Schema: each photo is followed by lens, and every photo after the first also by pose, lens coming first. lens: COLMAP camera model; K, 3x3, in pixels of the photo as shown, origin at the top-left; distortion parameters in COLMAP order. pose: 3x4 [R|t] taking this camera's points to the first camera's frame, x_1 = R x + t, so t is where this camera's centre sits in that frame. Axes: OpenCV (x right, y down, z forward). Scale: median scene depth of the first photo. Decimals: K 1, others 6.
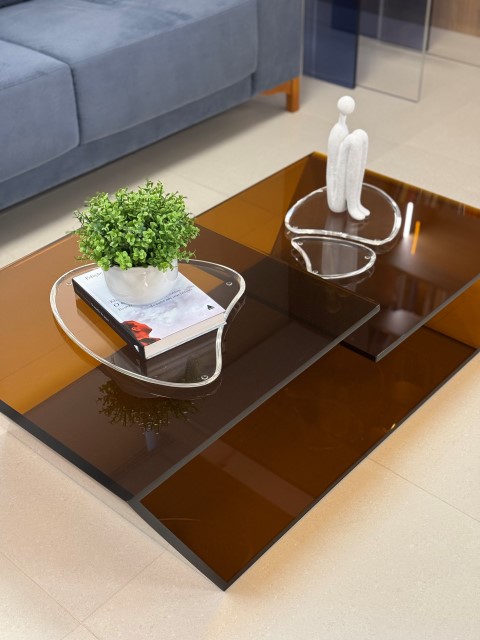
lens RADIAL K [[884.0, 0, 240.3], [0, 884.0, 319.9], [0, 0, 1]] dist [0.081504, -0.020448]
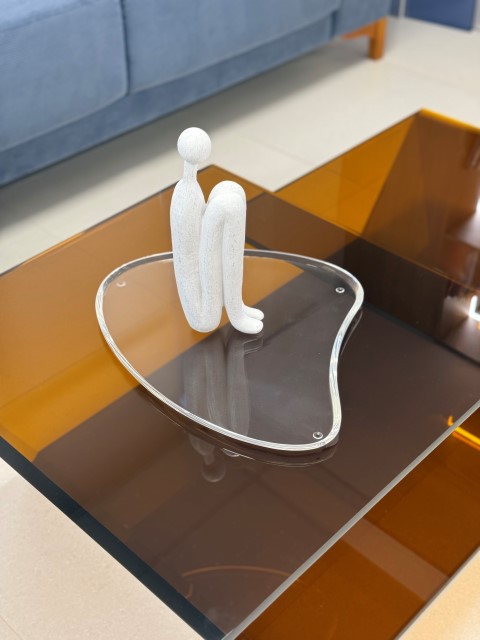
lens RADIAL K [[884.0, 0, 240.3], [0, 884.0, 319.9], [0, 0, 1]] dist [0.081504, -0.020448]
pose [[0.999166, 0.031084, -0.026478, -0.048852], [-0.029712, 0.998271, 0.050726, -0.034158], [0.028009, -0.049897, 0.998362, 0.176205]]
